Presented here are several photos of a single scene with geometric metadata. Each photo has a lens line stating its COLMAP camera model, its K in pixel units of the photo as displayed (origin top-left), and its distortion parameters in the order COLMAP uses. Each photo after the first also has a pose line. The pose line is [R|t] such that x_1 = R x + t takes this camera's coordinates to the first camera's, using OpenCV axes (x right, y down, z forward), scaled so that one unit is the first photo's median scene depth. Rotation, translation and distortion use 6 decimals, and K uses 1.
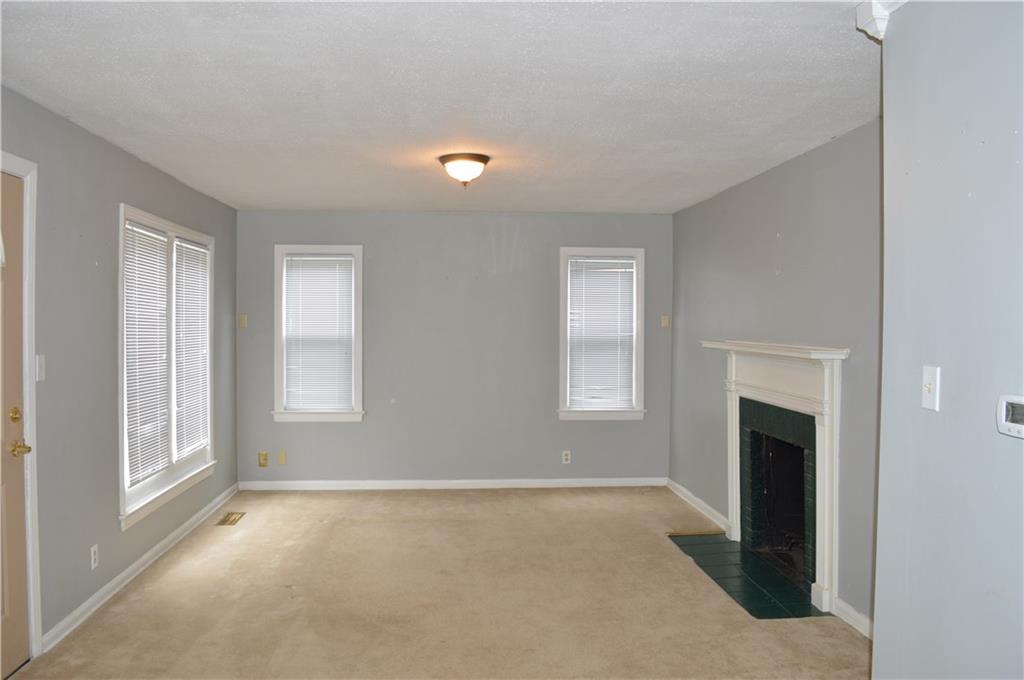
lens RADIAL K [[824.6, 0, 512.0], [0, 824.6, 340.0], [0, 0, 1]] dist [-0.076521, 0.004585]
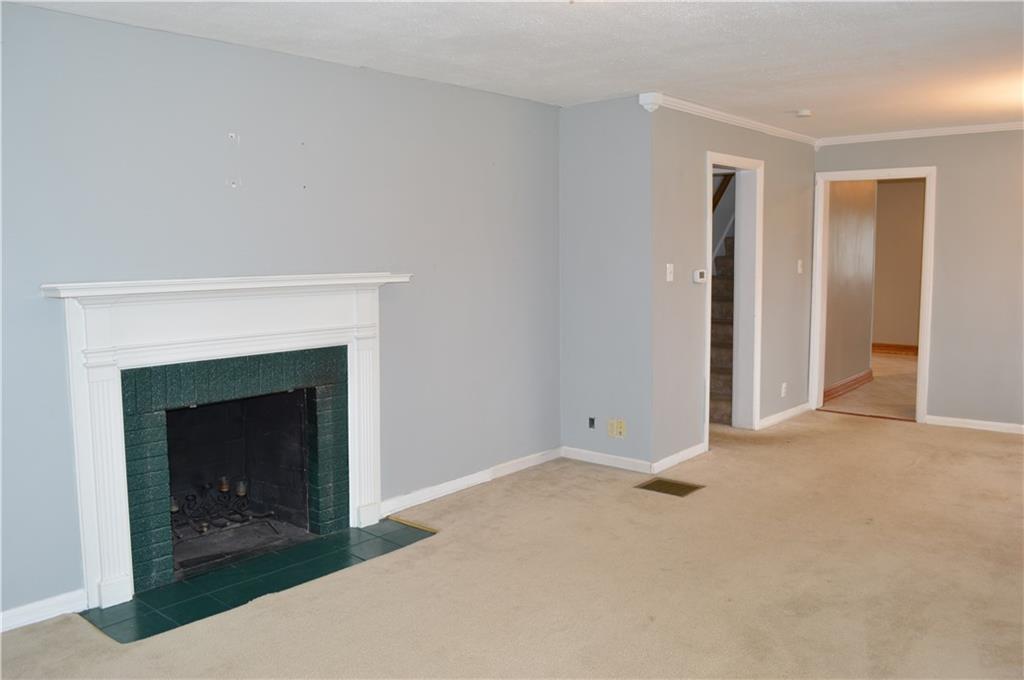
lens RADIAL K [[819.7, 0, 518.2], [0, 819.7, 336.3], [0, 0, 1]] dist [-0.079633, 0.002494]
pose [[-0.708010, -0.070314, 0.702694, -0.432209], [0.022600, 0.992265, 0.122061, -0.029659], [-0.705841, 0.102301, -0.700944, 1.429457]]
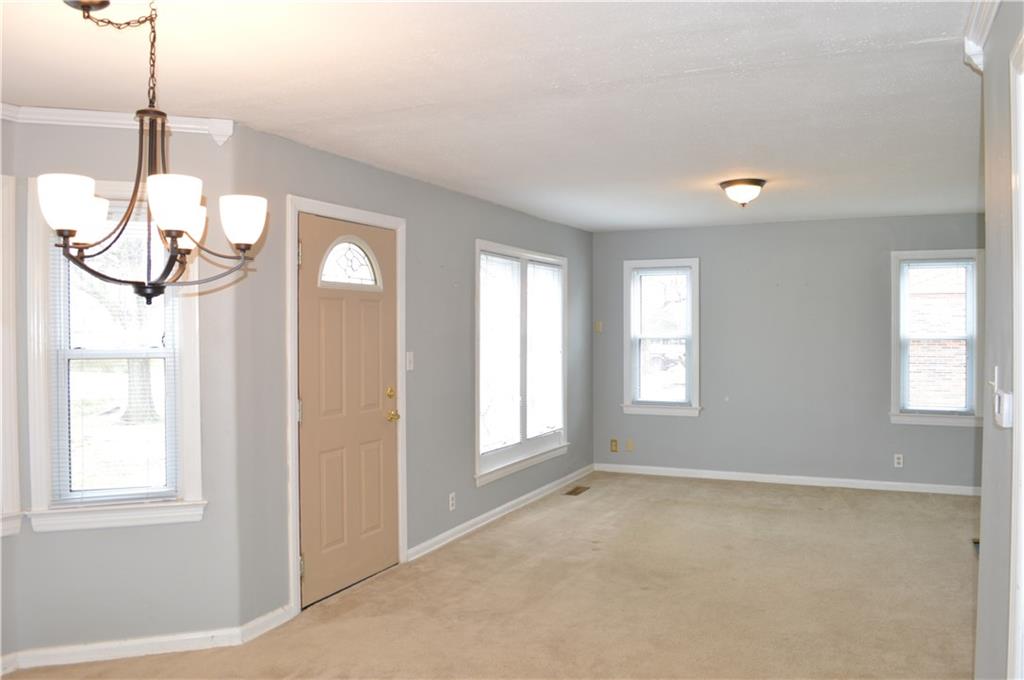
lens RADIAL K [[824.6, 0, 512.0], [0, 824.6, 340.0], [0, 0, 1]] dist [-0.076521, 0.004585]
pose [[0.869598, 0.001086, -0.493759, 0.223265], [-0.003626, 0.999985, -0.004187, 0.002059], [0.493746, 0.005432, 0.869589, -0.140045]]
